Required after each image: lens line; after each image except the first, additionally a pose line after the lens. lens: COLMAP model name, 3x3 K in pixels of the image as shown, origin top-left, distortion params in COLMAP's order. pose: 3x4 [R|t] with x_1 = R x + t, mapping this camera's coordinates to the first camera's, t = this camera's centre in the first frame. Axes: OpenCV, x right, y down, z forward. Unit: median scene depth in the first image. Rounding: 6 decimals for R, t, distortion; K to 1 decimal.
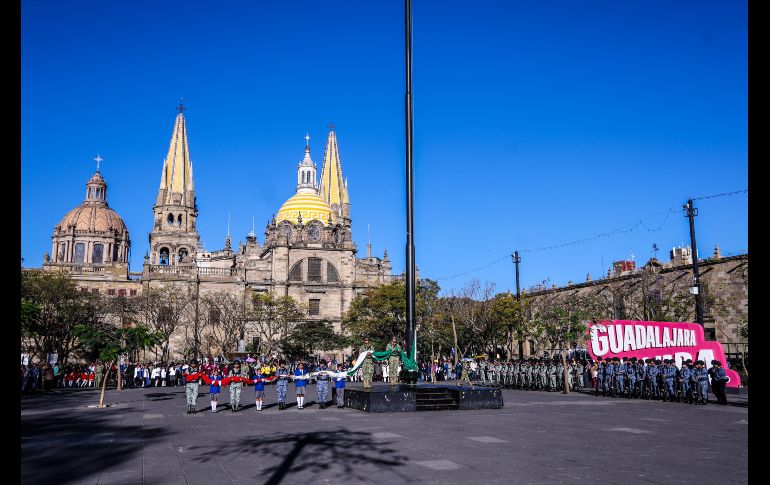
lens RADIAL K [[667.7, 0, 385.0], [0, 667.7, 242.5], [0, 0, 1]] dist [0.005812, 0.006213]
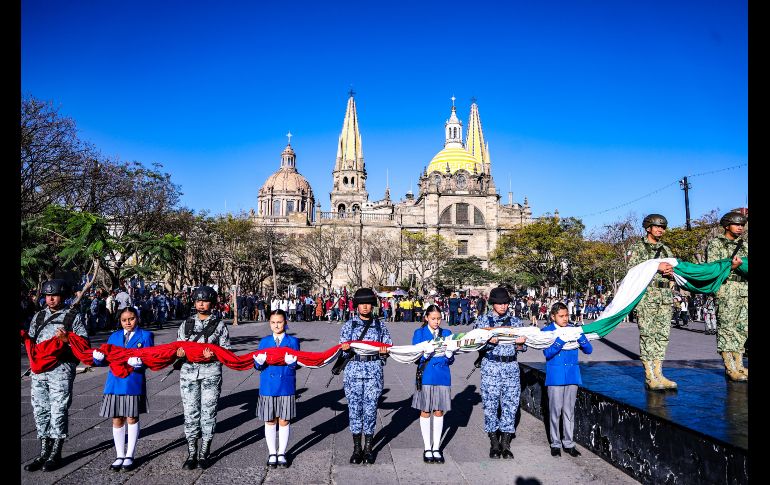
lens RADIAL K [[499.6, 0, 392.3], [0, 499.6, 238.3], [0, 0, 1]] dist [-0.096887, 0.062124]
pose [[0.970176, -0.013300, -0.242036, -0.018314], [0.028137, 0.997923, 0.057949, 0.029381], [0.240762, -0.063031, 0.968535, 0.165301]]
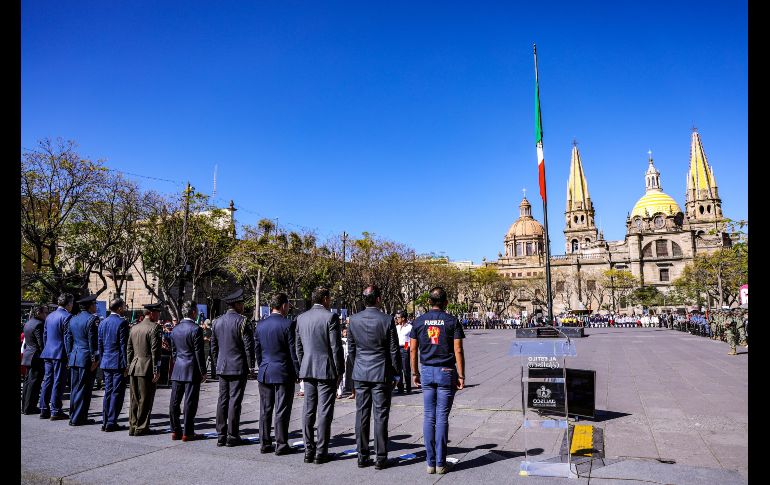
lens RADIAL K [[499.6, 0, 392.3], [0, 499.6, 238.3], [0, 0, 1]] dist [-0.096887, 0.062124]
pose [[0.727318, -0.110534, -0.677341, 0.171623], [0.123504, 0.991913, -0.029252, -0.018926], [0.675096, -0.062379, 0.735088, -0.111307]]
